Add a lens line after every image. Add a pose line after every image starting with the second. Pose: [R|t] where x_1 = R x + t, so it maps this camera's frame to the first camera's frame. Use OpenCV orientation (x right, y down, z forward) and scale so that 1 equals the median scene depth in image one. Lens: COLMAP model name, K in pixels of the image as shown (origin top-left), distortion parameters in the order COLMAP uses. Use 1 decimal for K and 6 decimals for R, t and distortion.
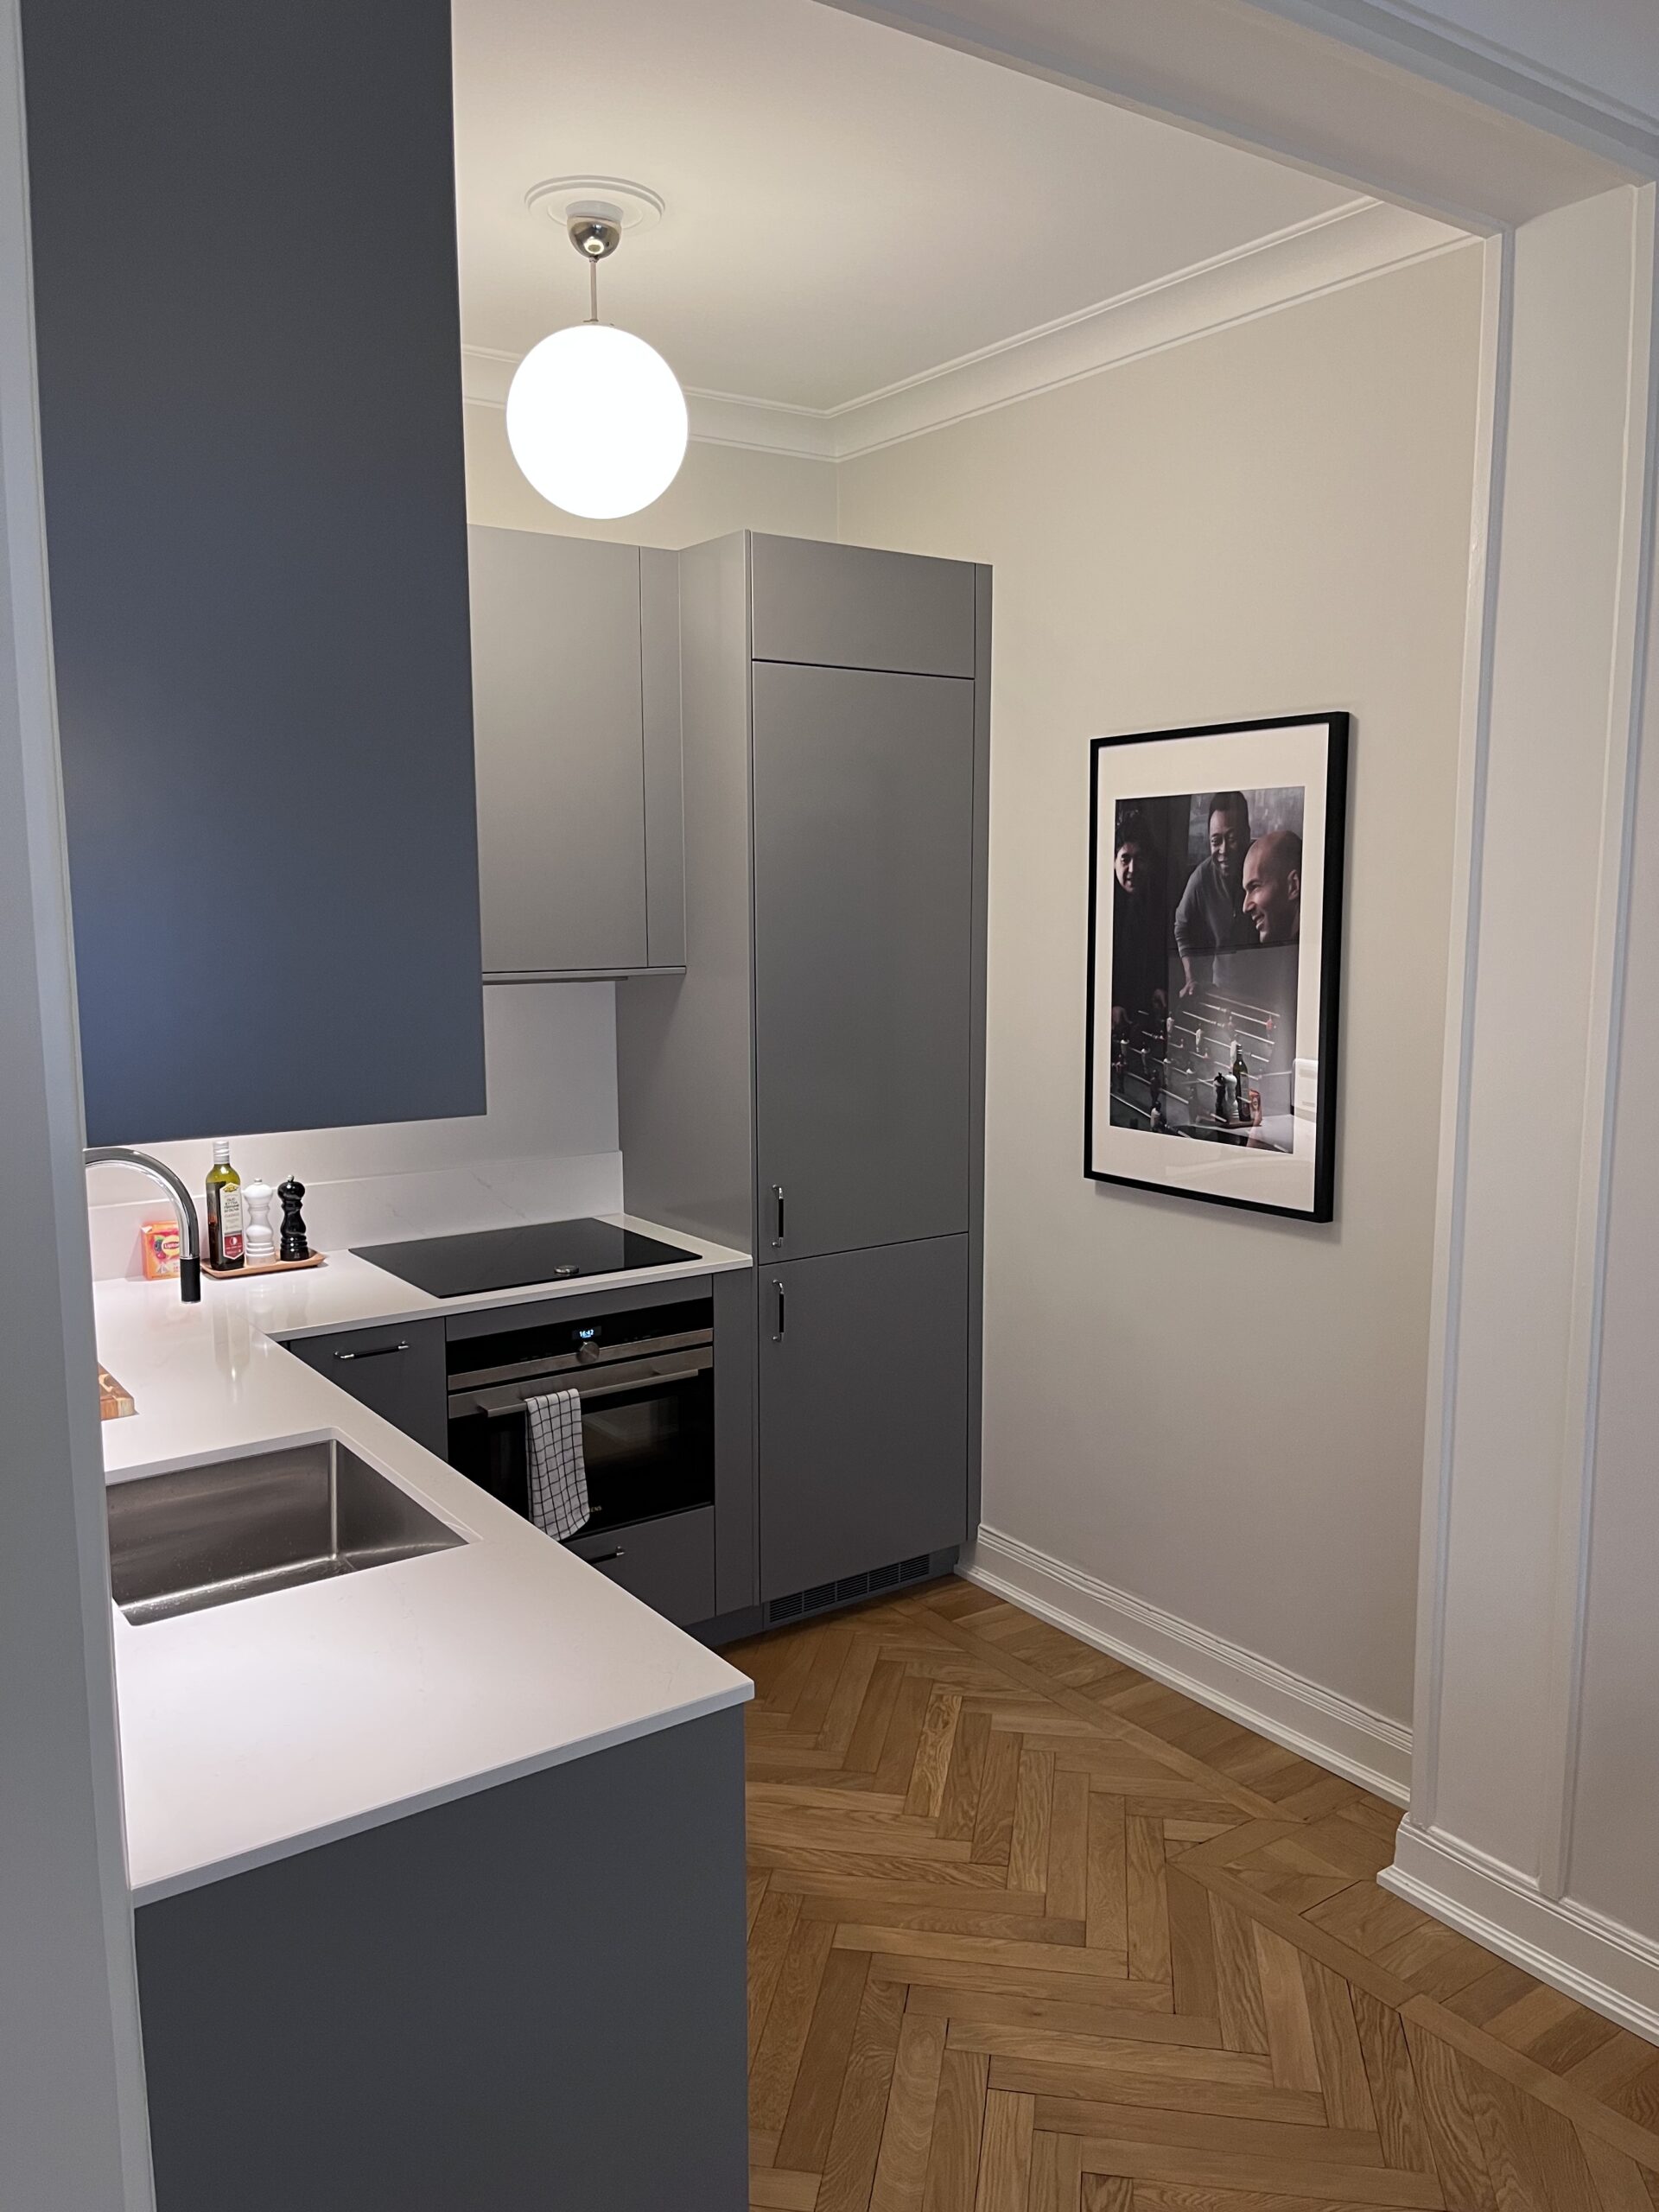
lens RADIAL K [[1633.4, 0, 827.7], [0, 1633.4, 1124.3], [0, 0, 1]] dist [0.025548, -0.076737]
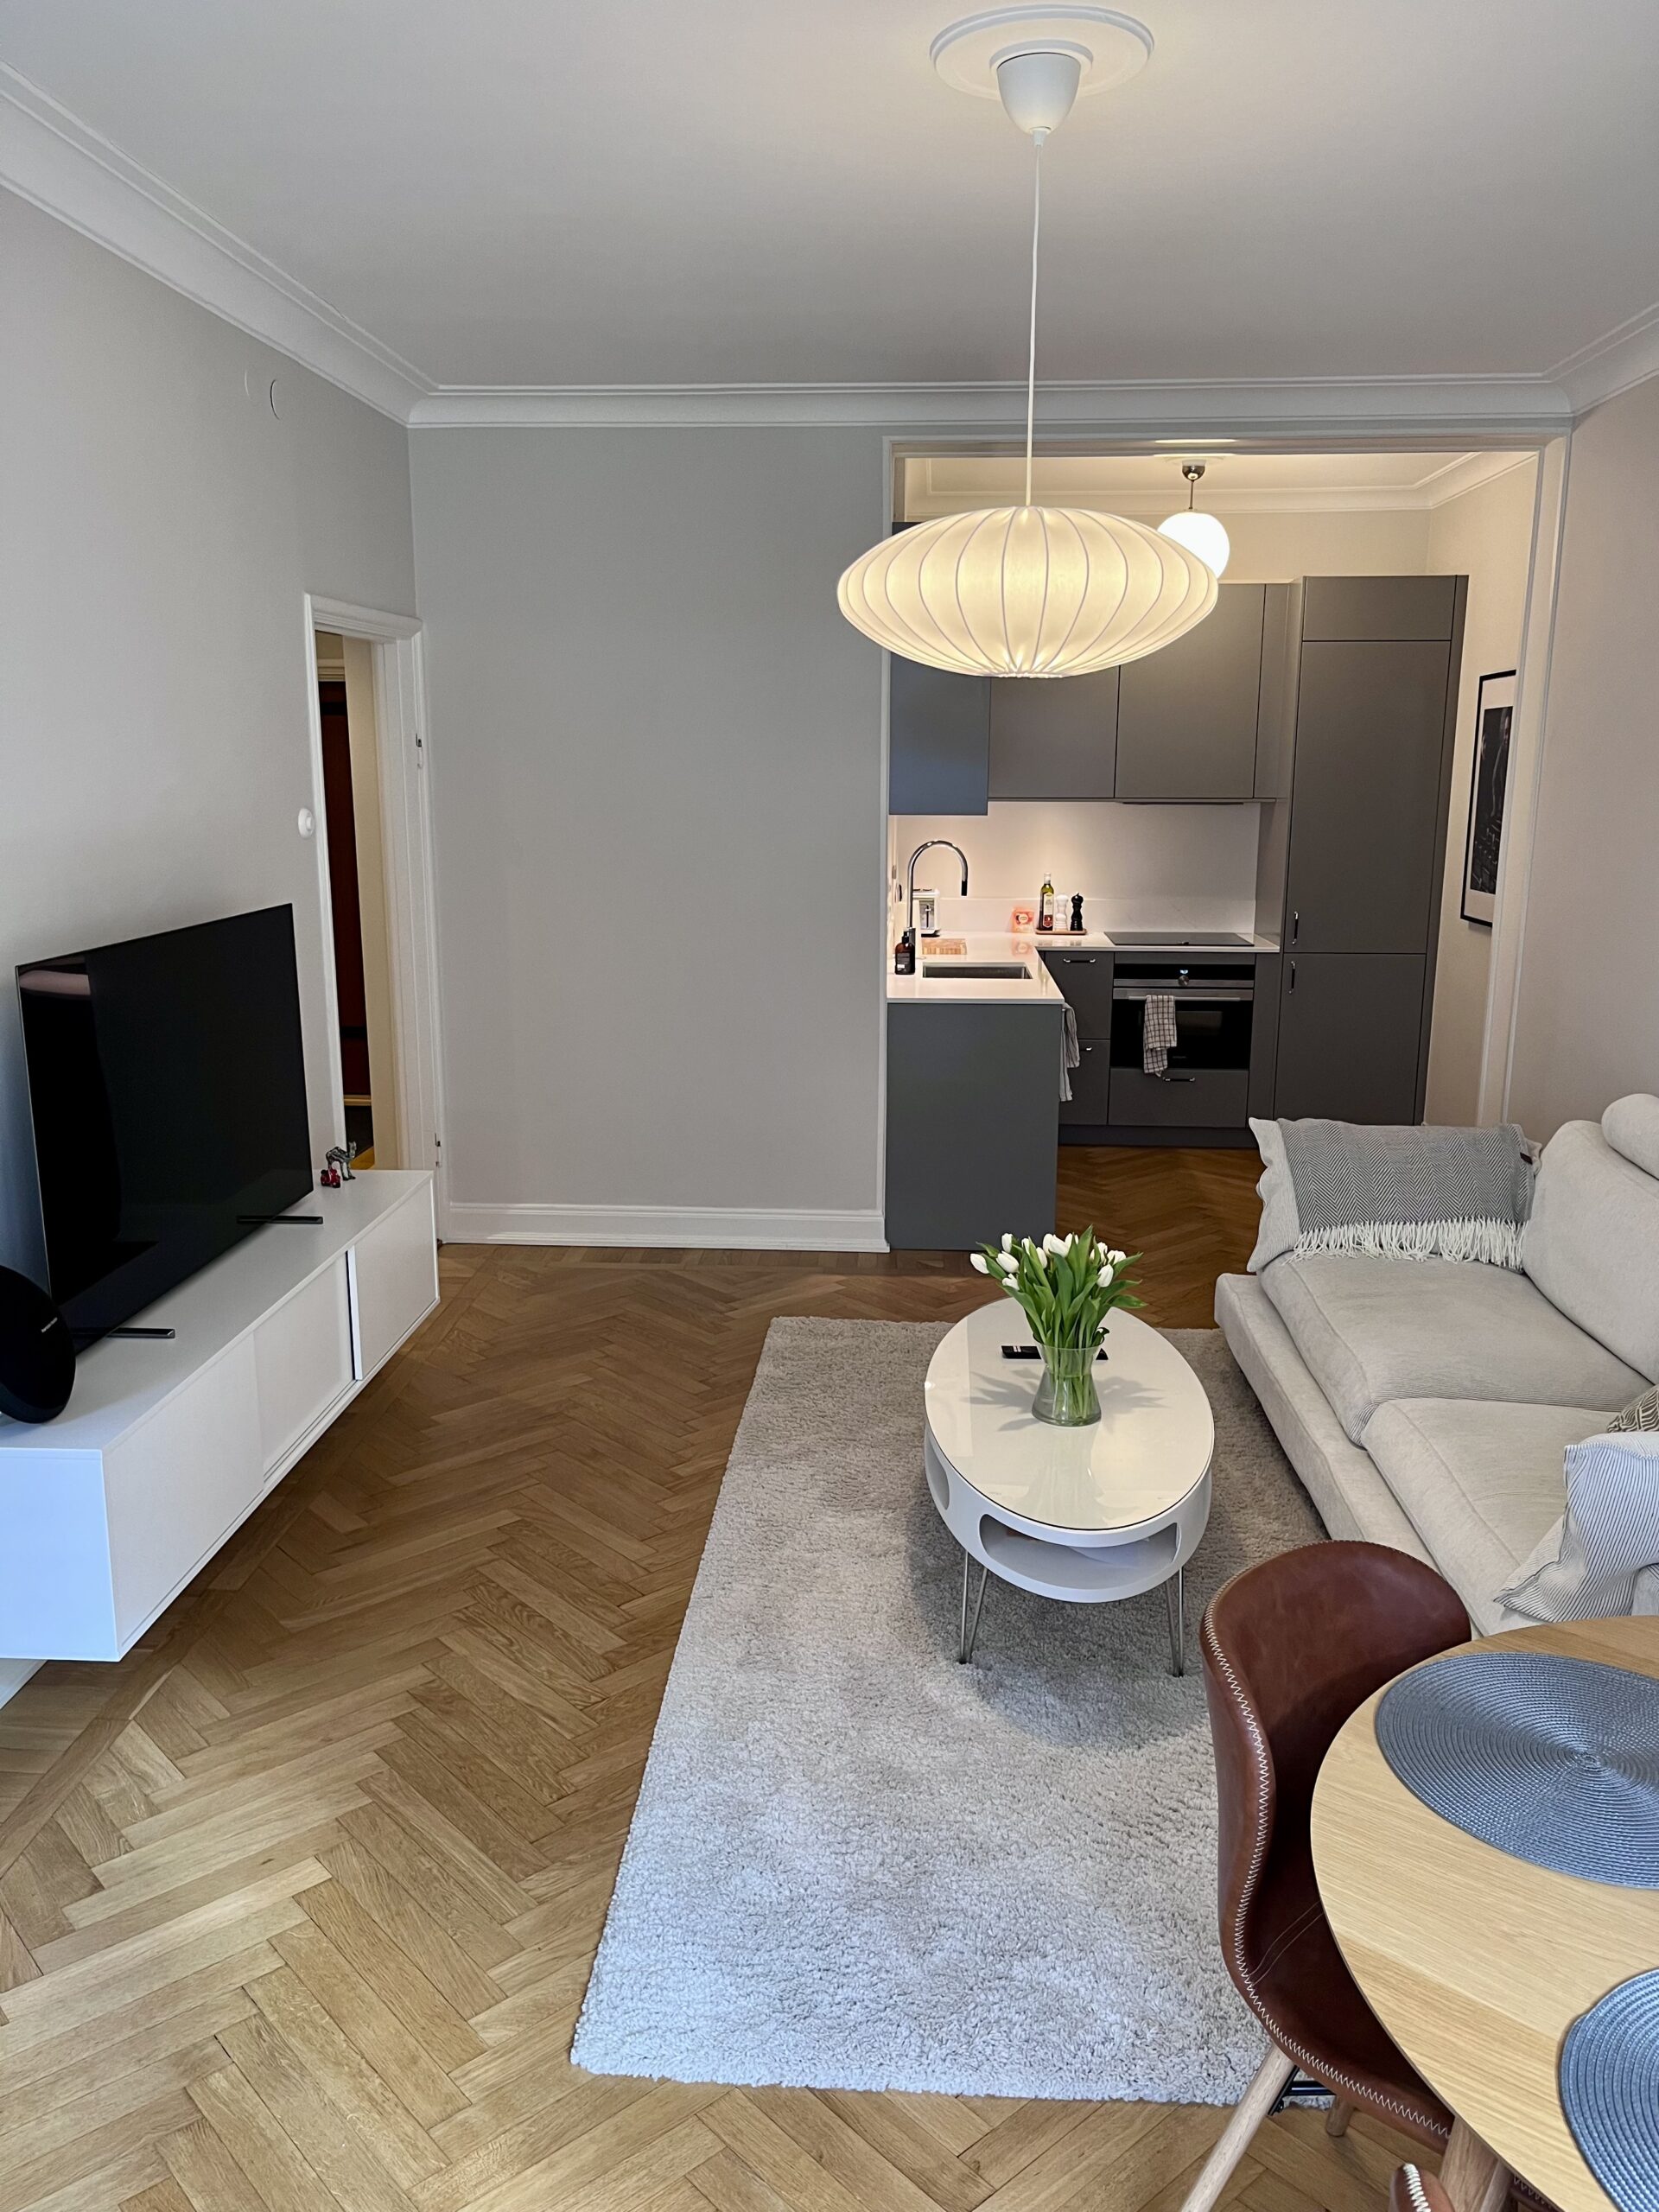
lens RADIAL K [[1633.4, 0, 827.7], [0, 1633.4, 1124.3], [0, 0, 1]] dist [0.025548, -0.076737]
pose [[0.774518, 0.140486, -0.616755, 0.820644], [-0.094082, 0.989765, 0.107304, 0.138842], [0.625517, -0.025083, 0.779807, -0.933470]]
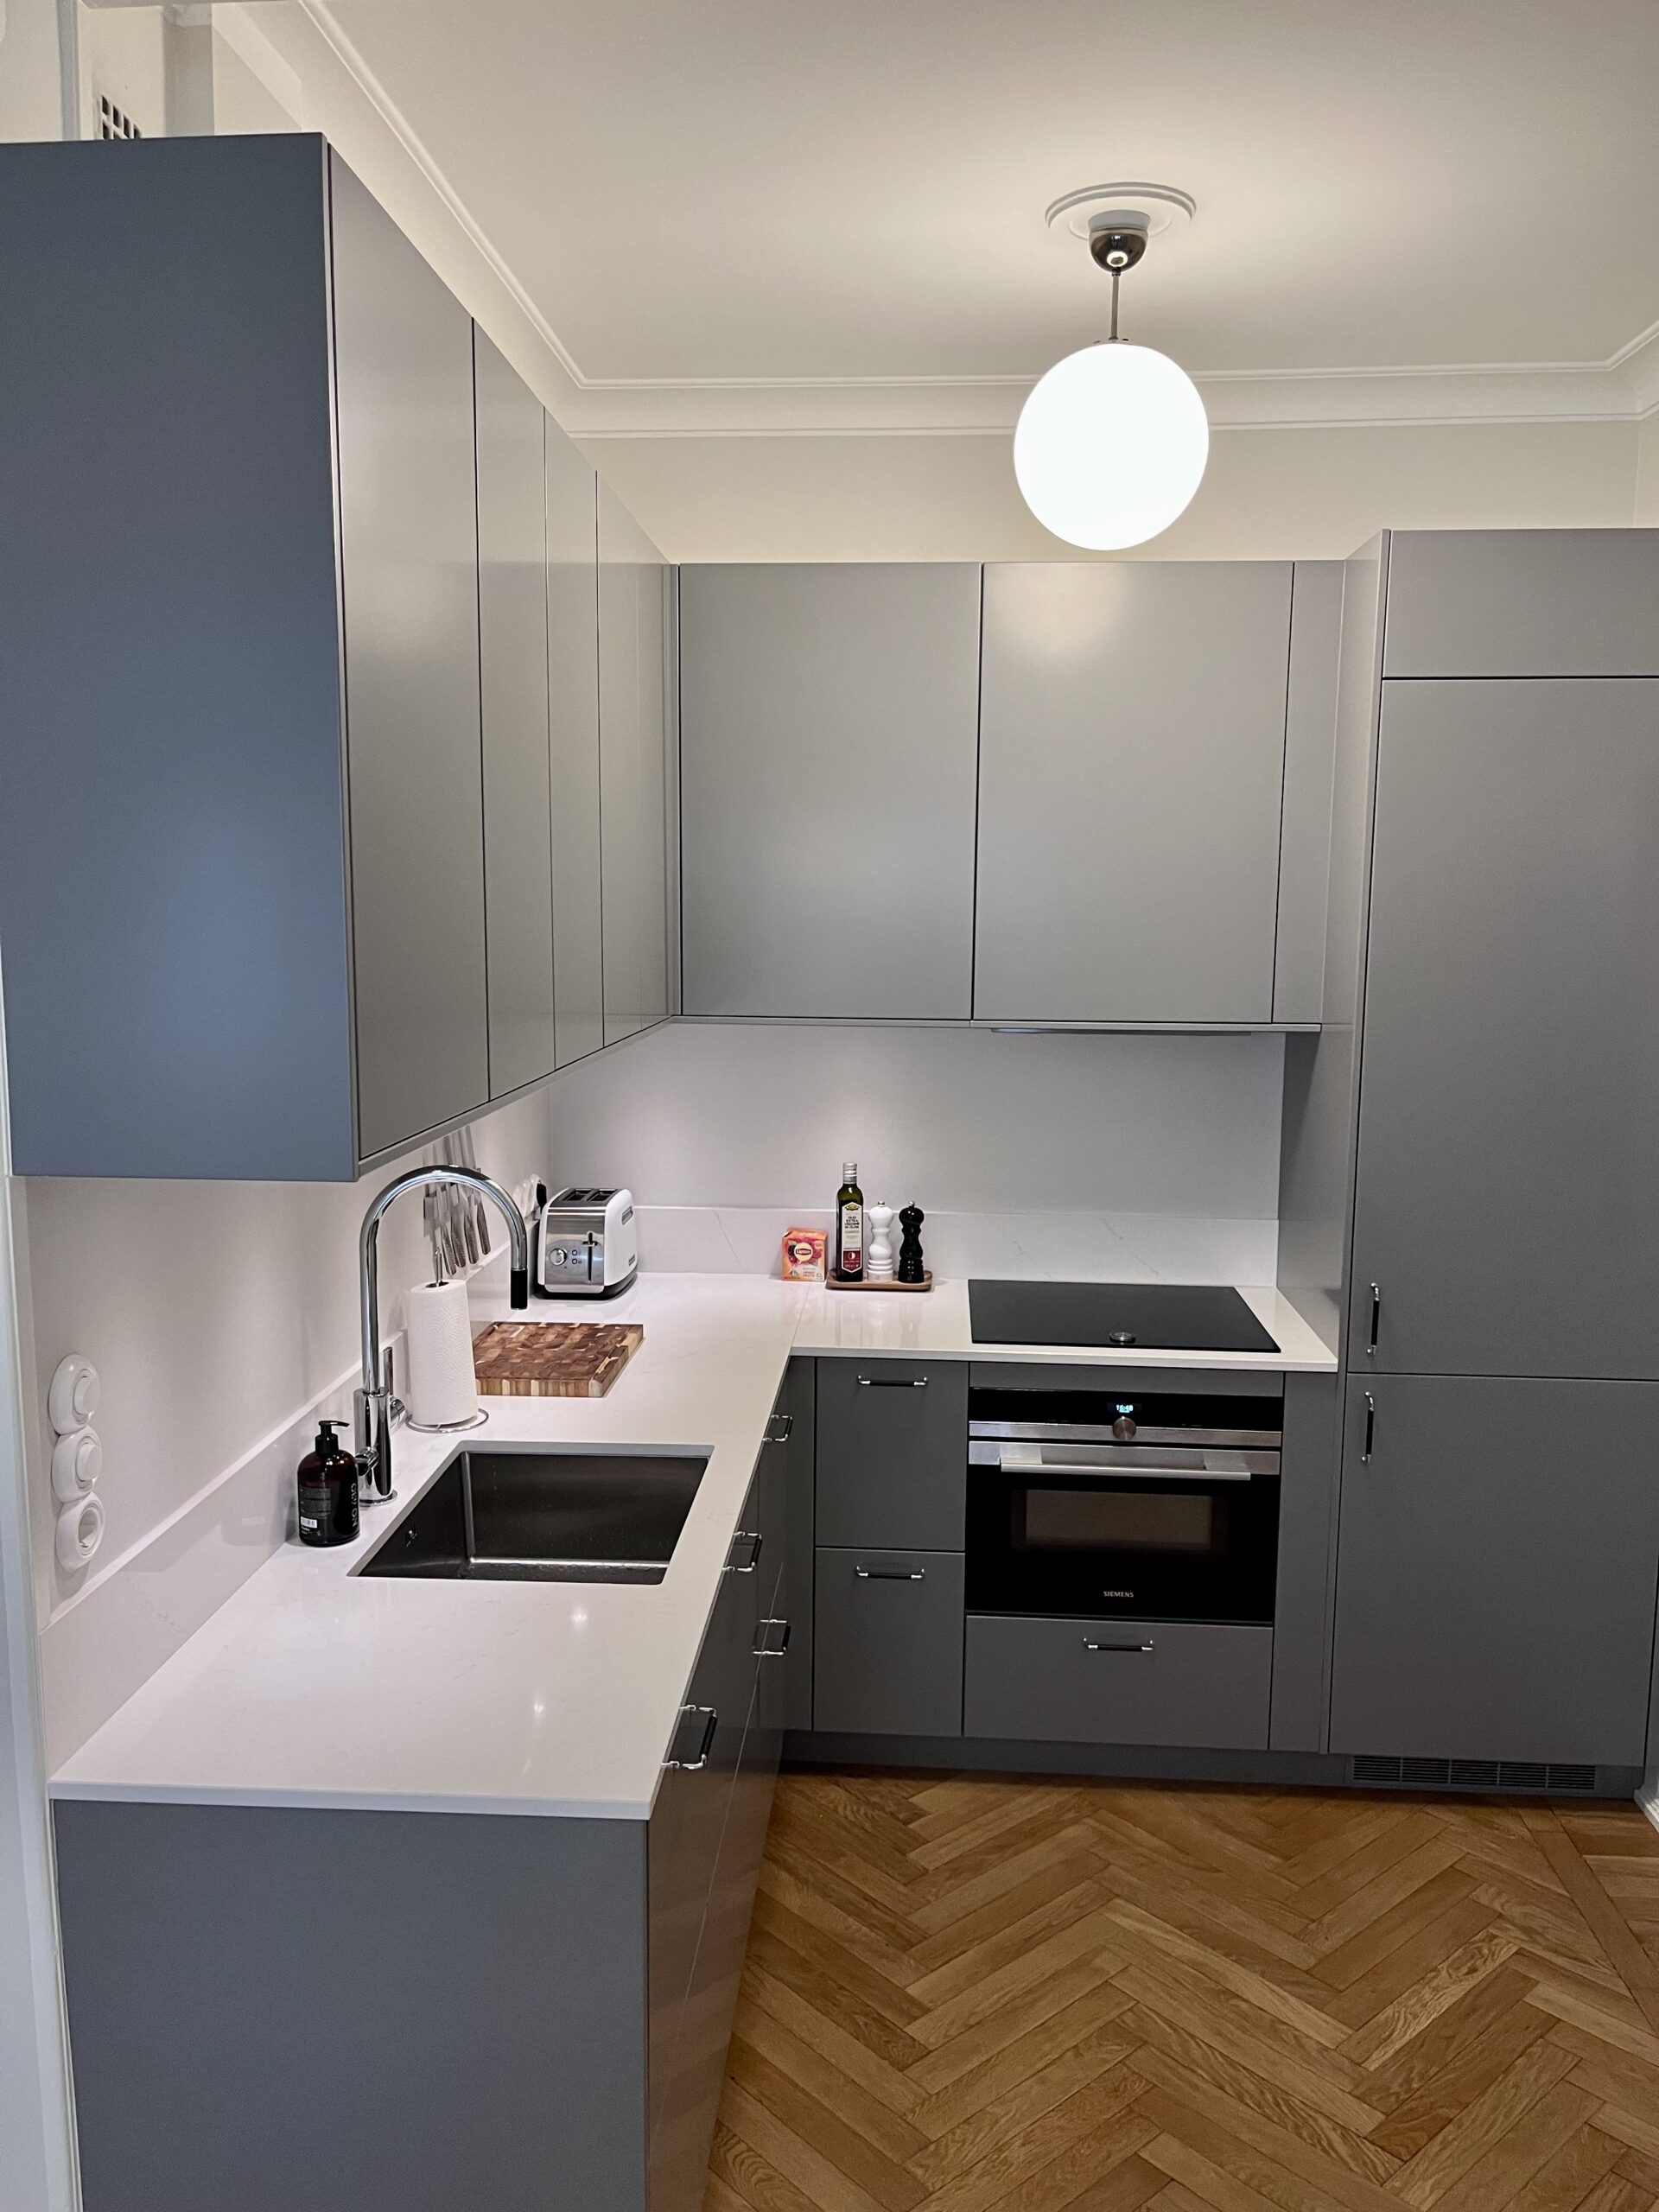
lens RADIAL K [[1633.4, 0, 827.7], [0, 1633.4, 1124.3], [0, 0, 1]] dist [0.025548, -0.076737]
pose [[0.773911, 0.095374, -0.626072, 0.292018], [-0.099561, 0.994625, 0.028448, -0.044113], [0.625419, 0.040316, 0.779247, 0.151064]]
